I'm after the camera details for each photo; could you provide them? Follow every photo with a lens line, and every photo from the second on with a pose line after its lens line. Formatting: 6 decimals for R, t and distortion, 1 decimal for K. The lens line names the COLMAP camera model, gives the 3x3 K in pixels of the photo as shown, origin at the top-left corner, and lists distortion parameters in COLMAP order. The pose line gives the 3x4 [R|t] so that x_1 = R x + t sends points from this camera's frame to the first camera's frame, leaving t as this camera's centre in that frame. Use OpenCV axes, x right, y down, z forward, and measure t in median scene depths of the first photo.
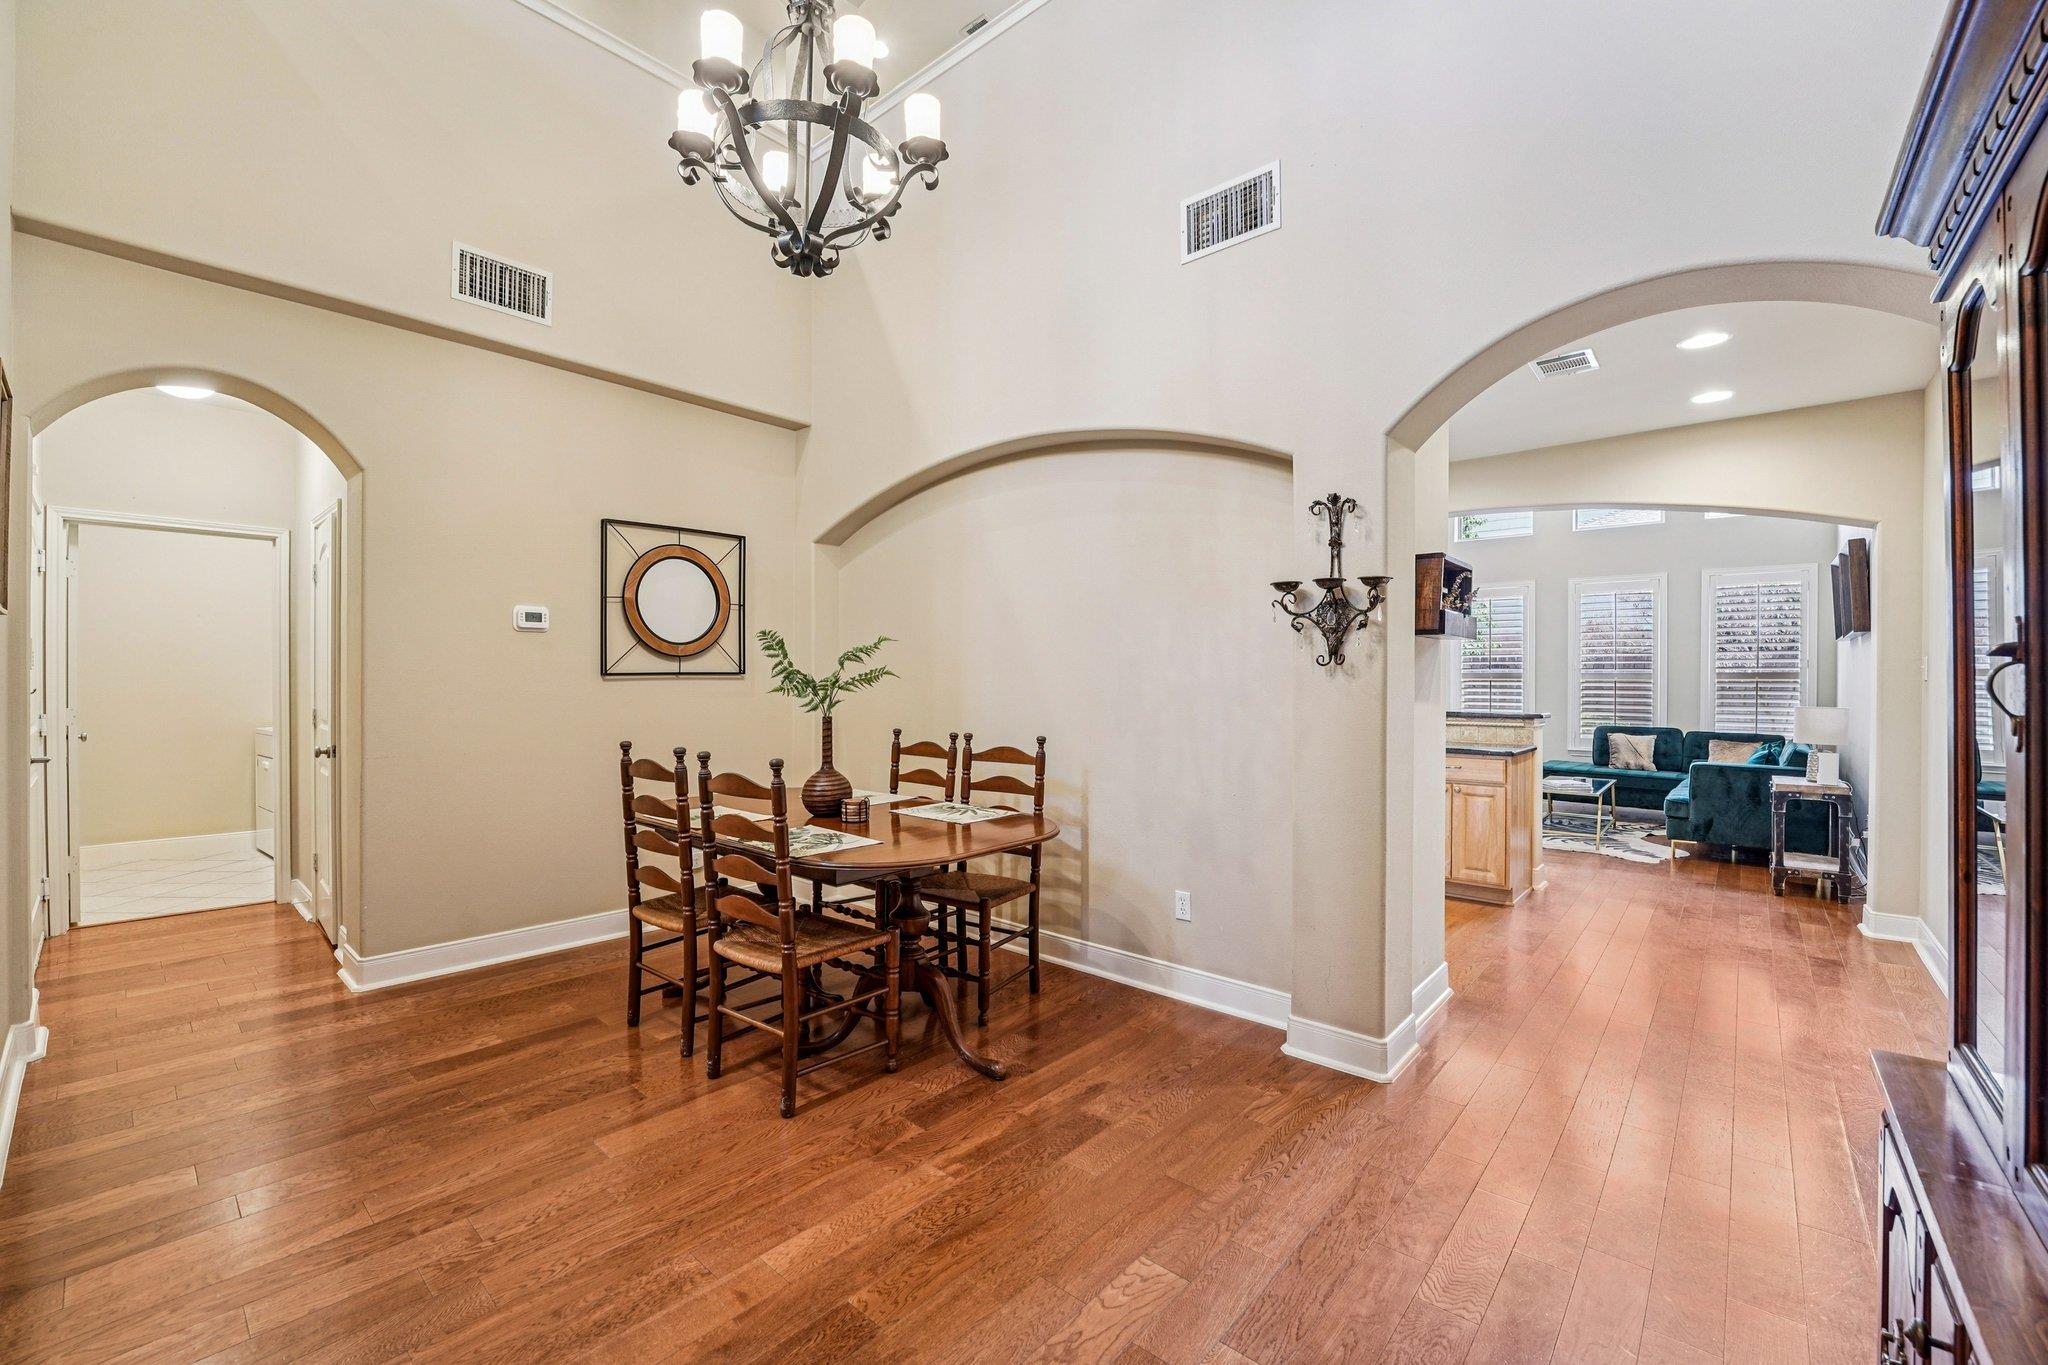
lens RADIAL K [[839.9, 0, 1022.8], [0, 839.9, 687.8], [0, 0, 1]] dist [-0.022692, 0.000023]
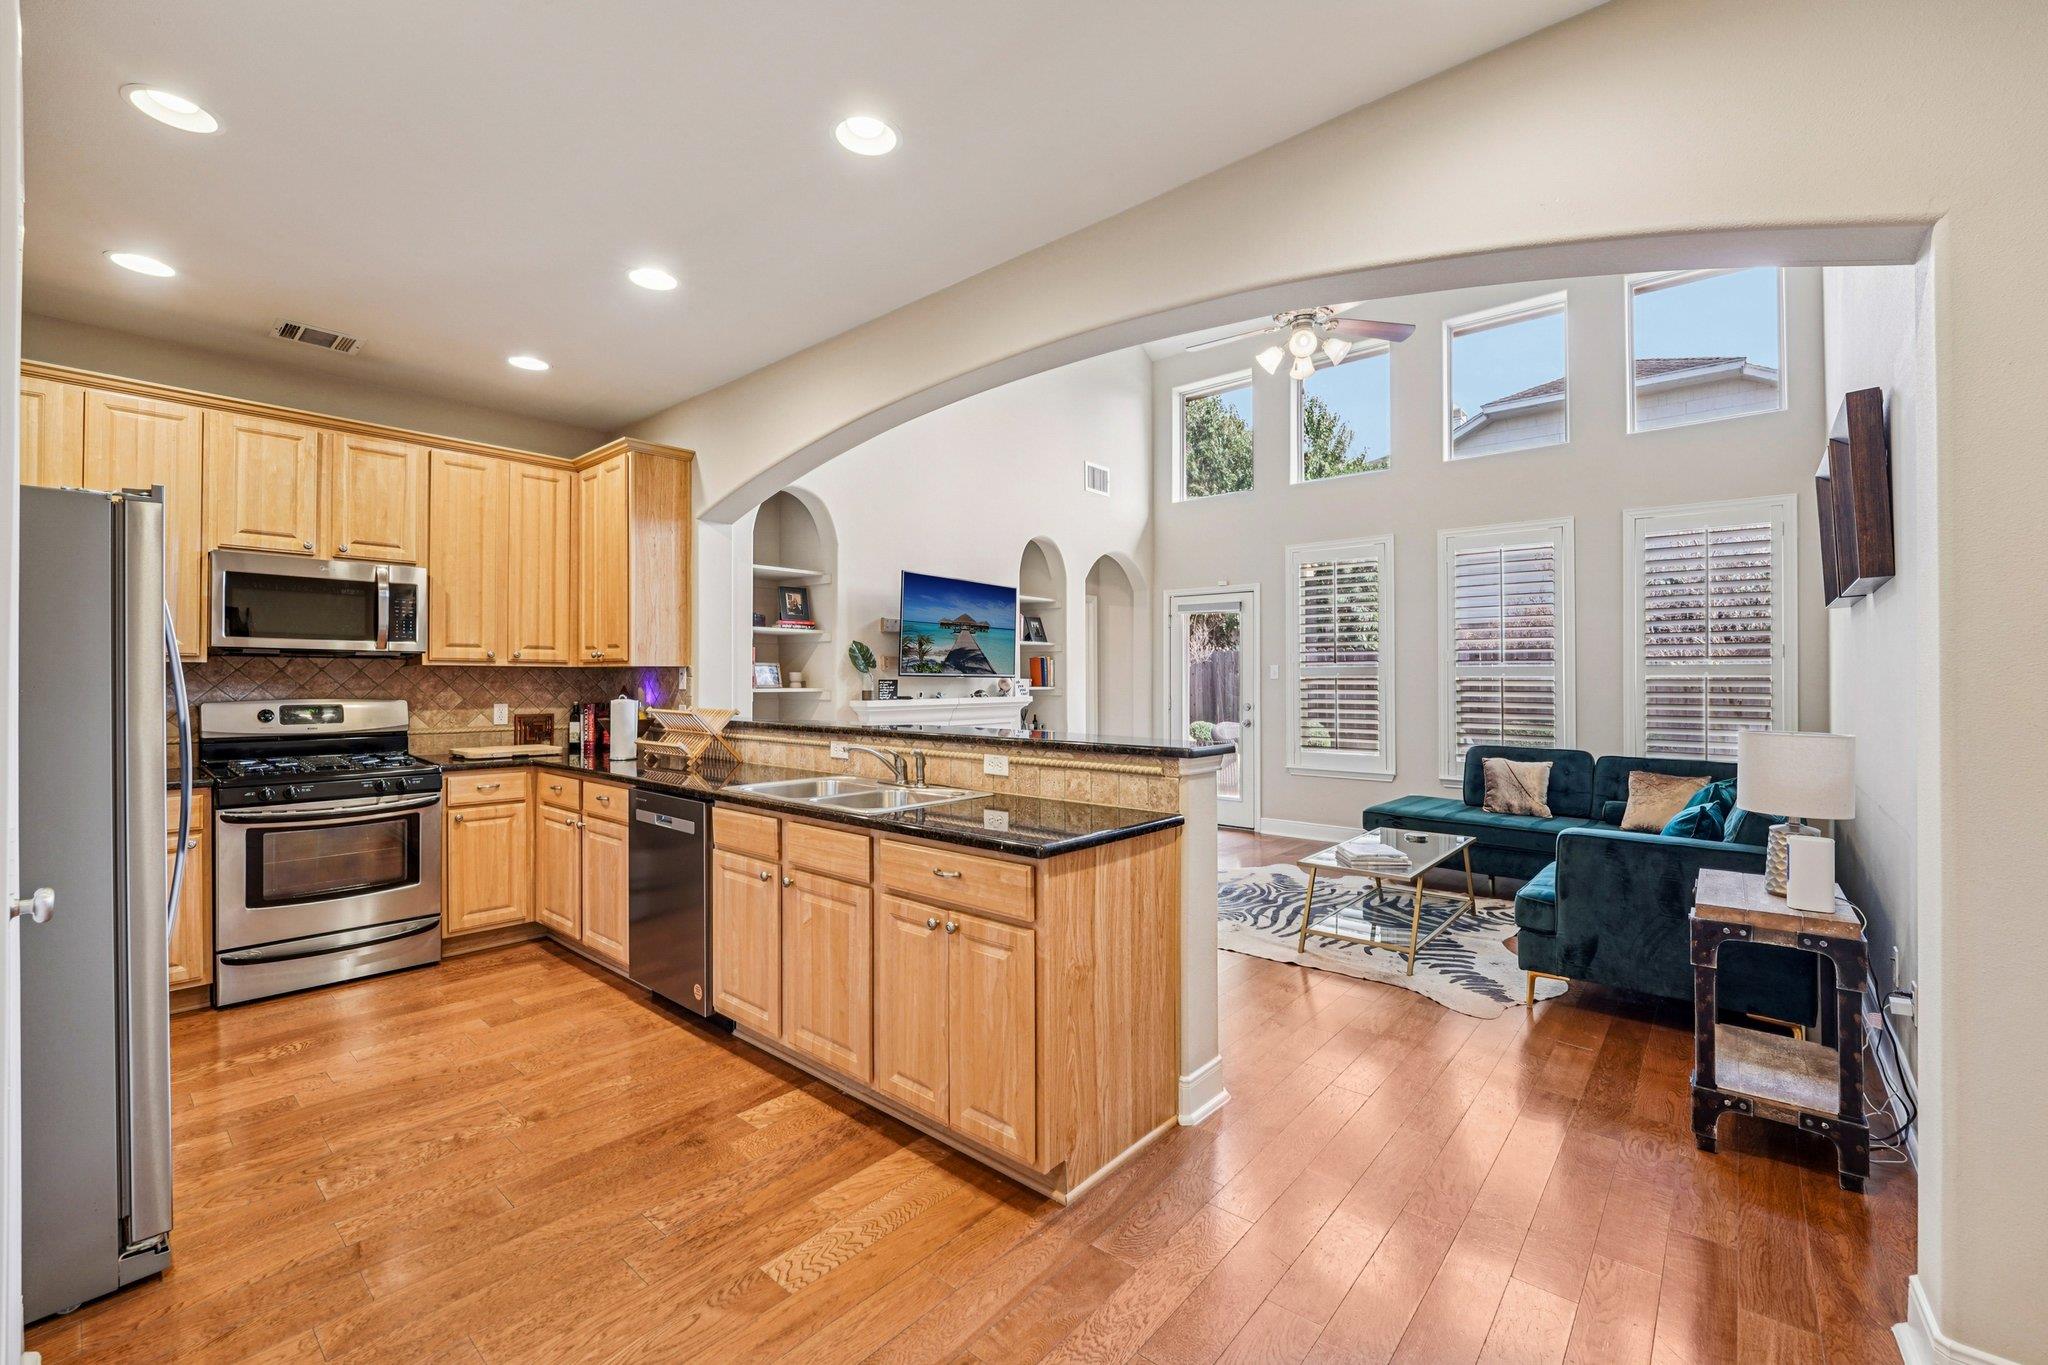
lens RADIAL K [[842.2, 0, 1029.5], [0, 842.2, 670.8], [0, 0, 1]] dist [-0.011909, -0.000086]
pose [[0.999859, 0.002707, 0.016570, 0.450392], [-0.002418, 0.999844, -0.017483, -0.002899], [-0.016615, 0.017440, 0.999710, 0.454487]]
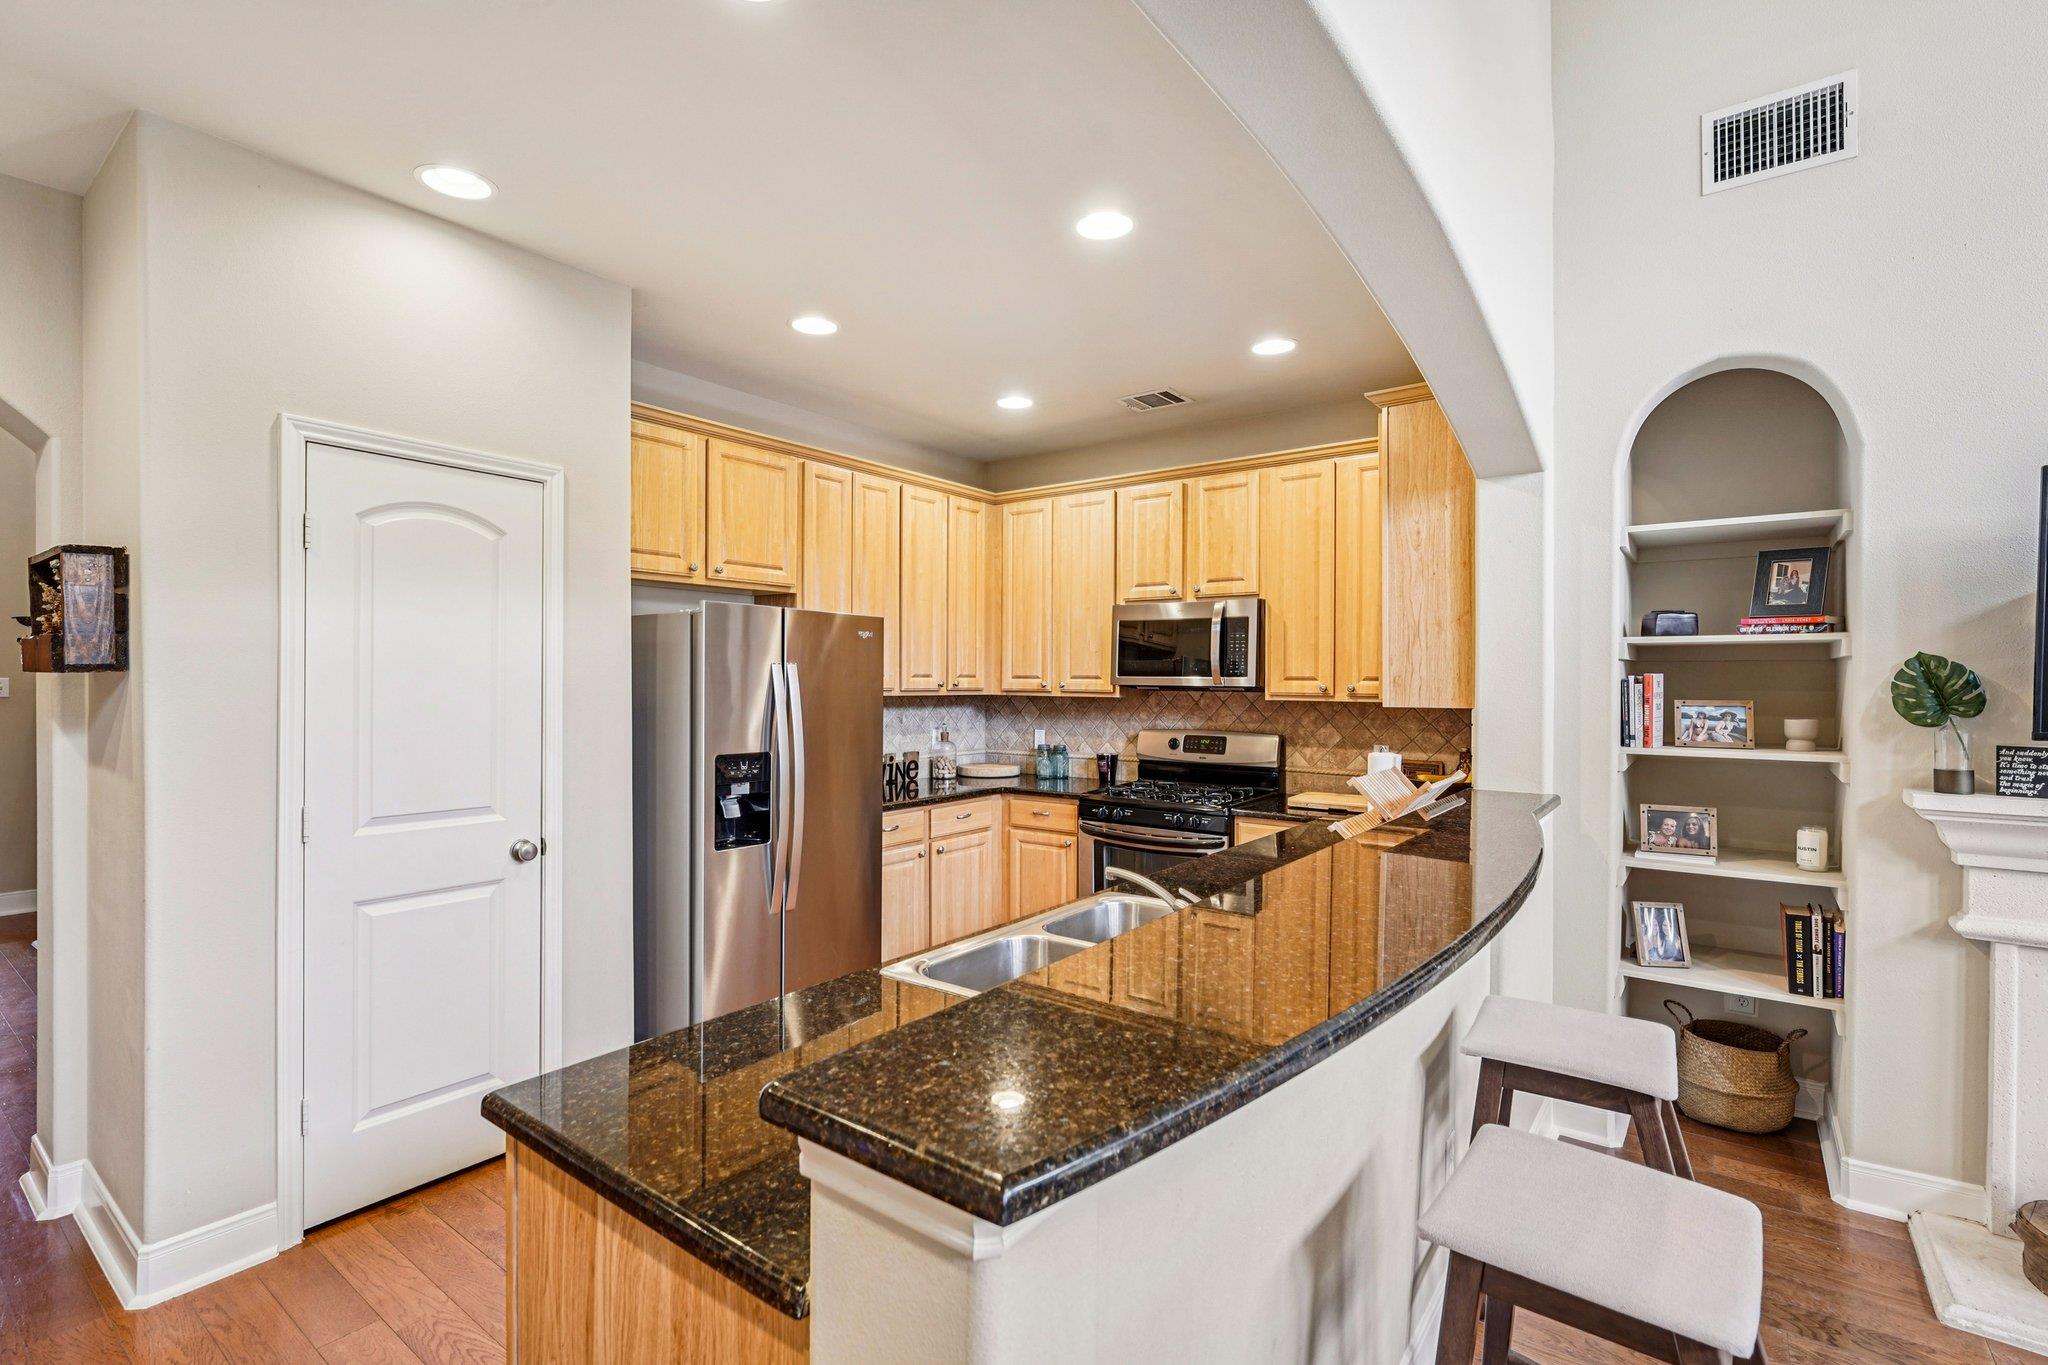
lens RADIAL K [[957.3, 0, 1024.0], [0, 957.3, 682.5], [0, 0, 1]] dist [-0.000453, -0.000026]
pose [[0.069506, 0.007991, -0.997550, 0.520797], [-0.009866, 0.999925, 0.007322, -0.012464], [0.997533, 0.009333, 0.069580, 0.587686]]
